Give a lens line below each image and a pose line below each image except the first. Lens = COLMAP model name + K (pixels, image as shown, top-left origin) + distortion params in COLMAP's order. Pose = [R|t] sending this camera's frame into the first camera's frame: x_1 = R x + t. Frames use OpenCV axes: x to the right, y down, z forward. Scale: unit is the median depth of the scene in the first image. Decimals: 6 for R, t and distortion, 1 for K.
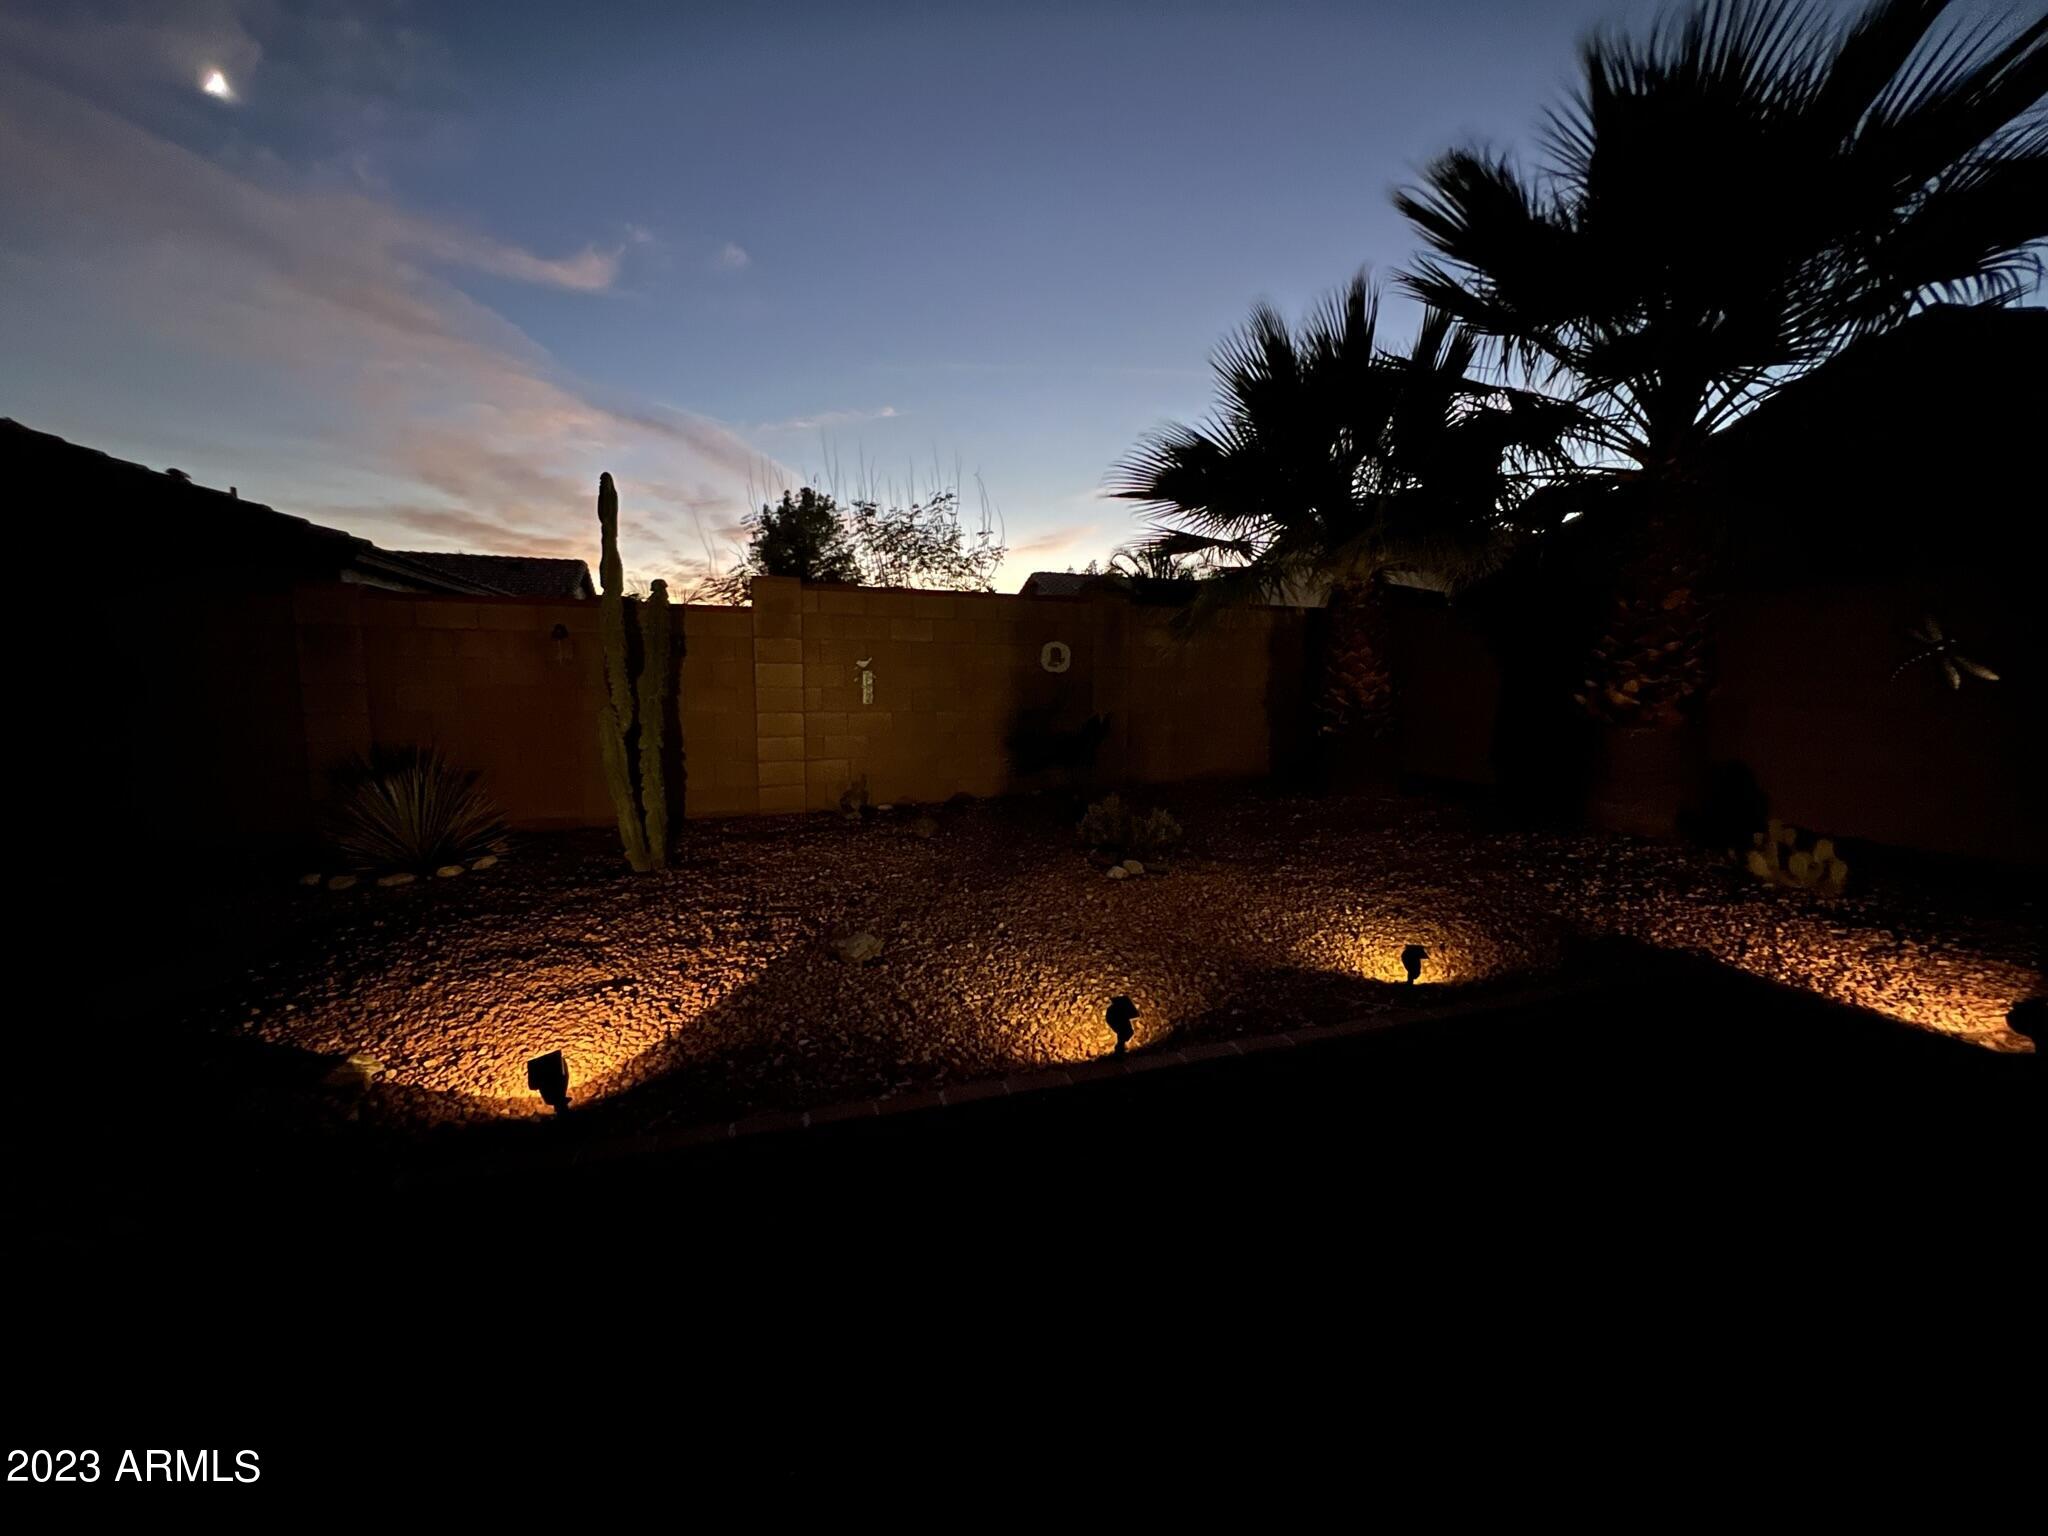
lens RADIAL K [[815.4, 0, 1023.0], [0, 815.4, 766.2], [0, 0, 1]] dist [-0.004165, -0.000350]
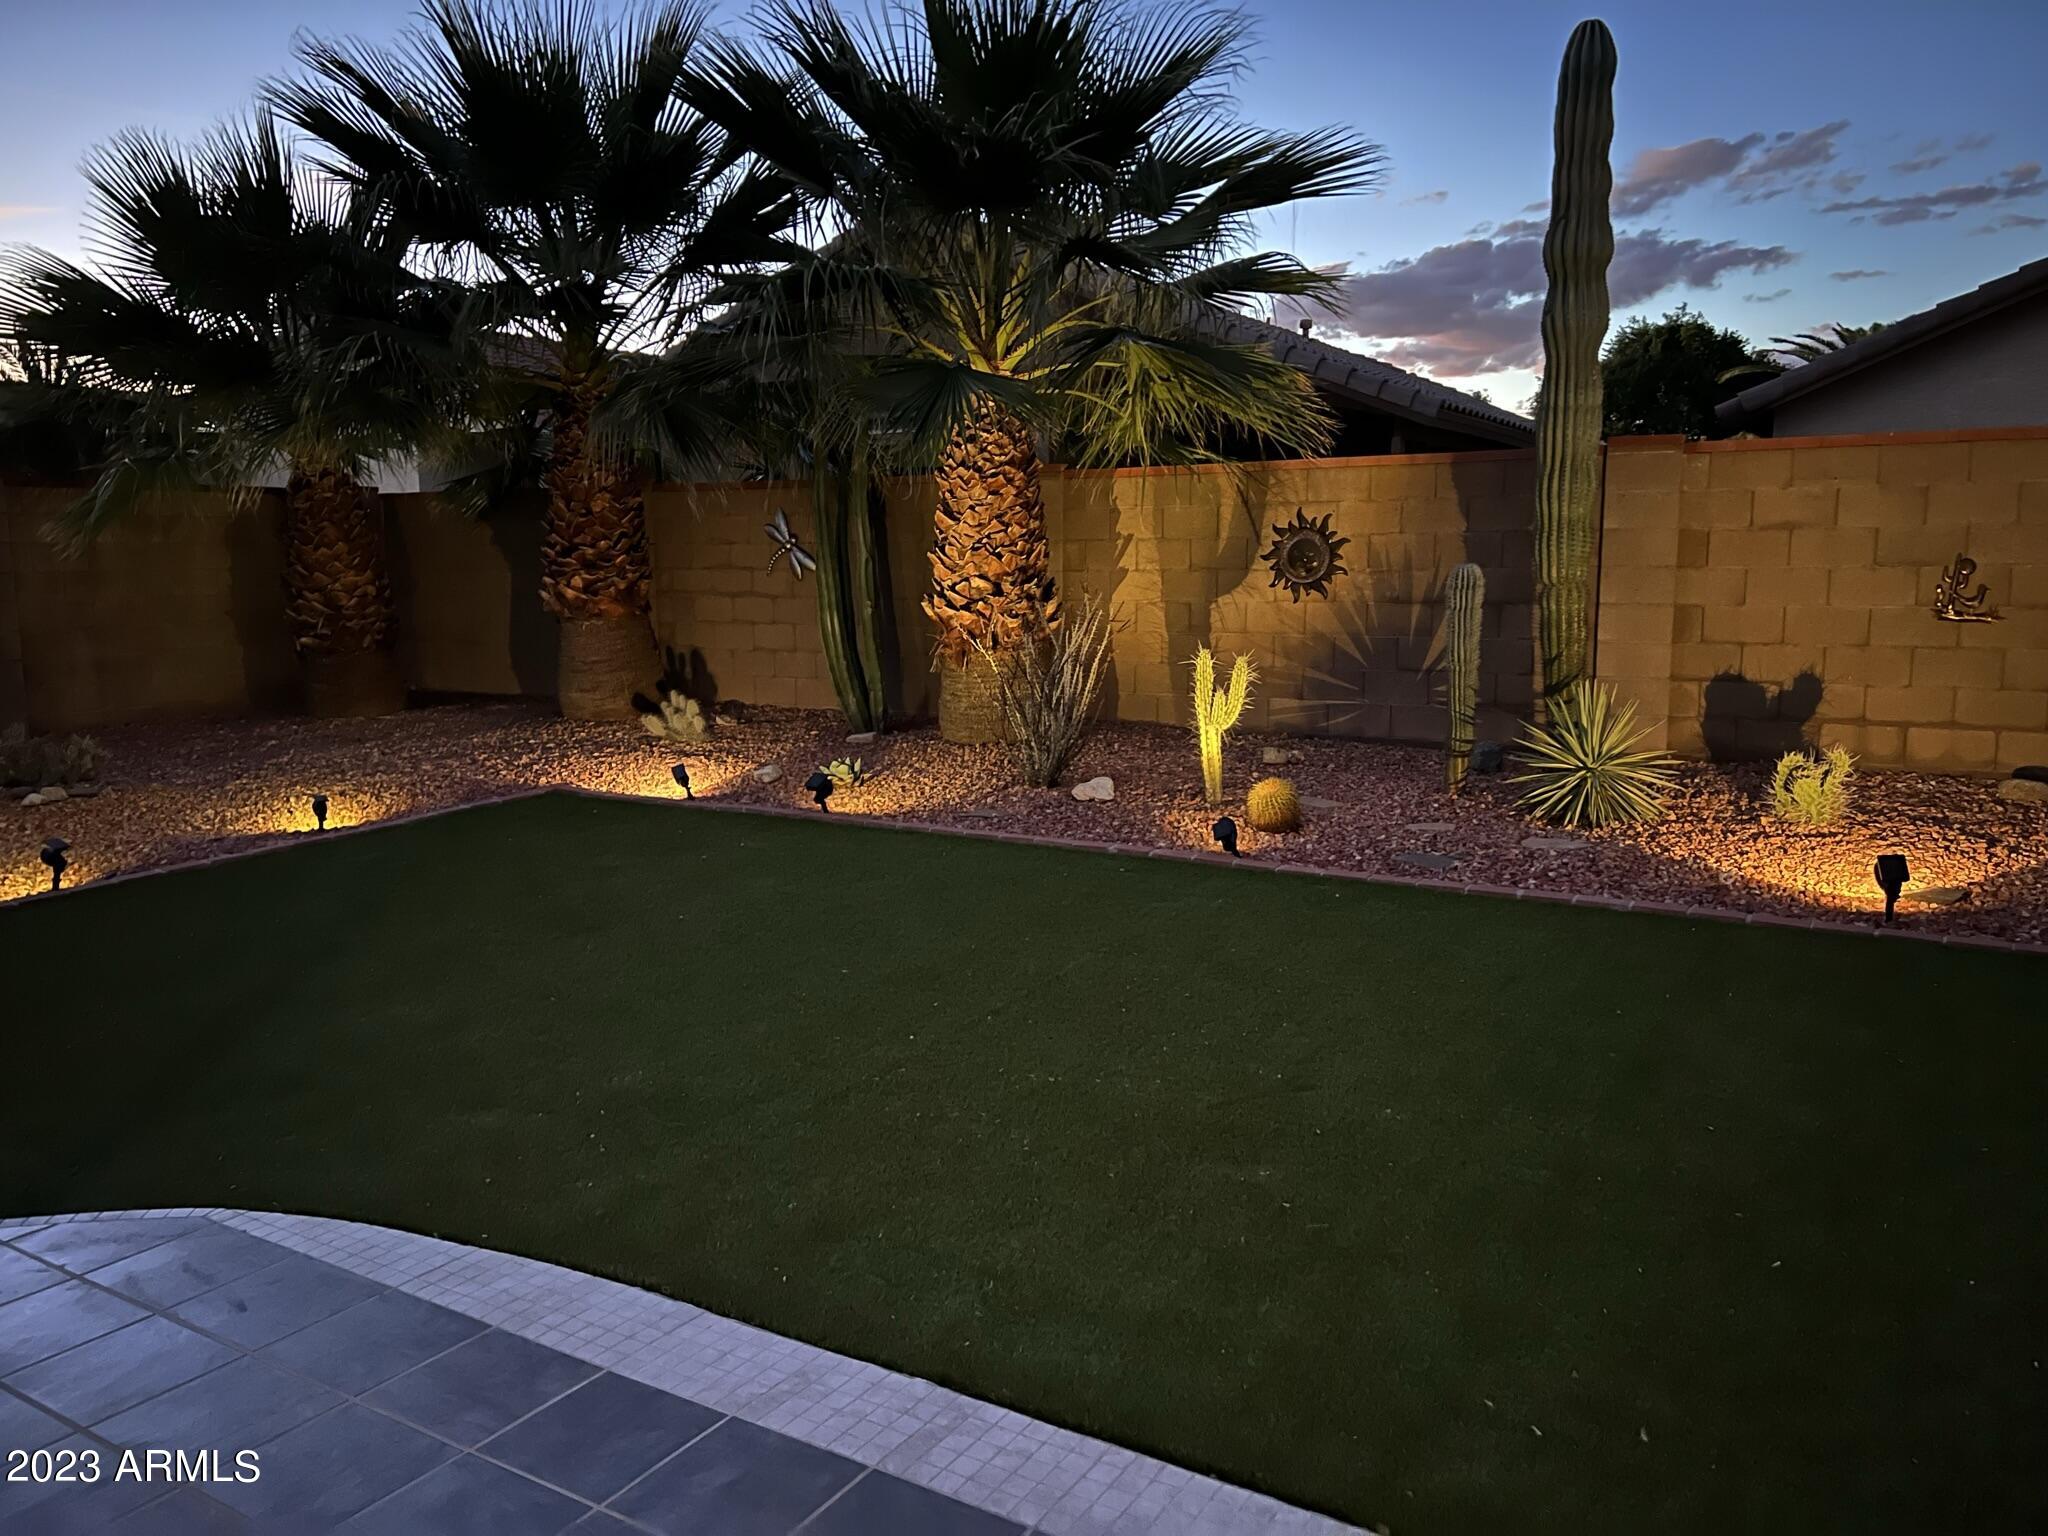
lens RADIAL K [[1520.0, 0, 1025.9], [0, 1520.0, 766.5], [0, 0, 1]] dist [0.064384, -0.086313]
pose [[0.755890, -0.106630, 0.645957, -0.106705], [0.093287, 0.994122, 0.054940, 0.068915], [-0.648019, 0.018731, 0.761394, -0.718629]]
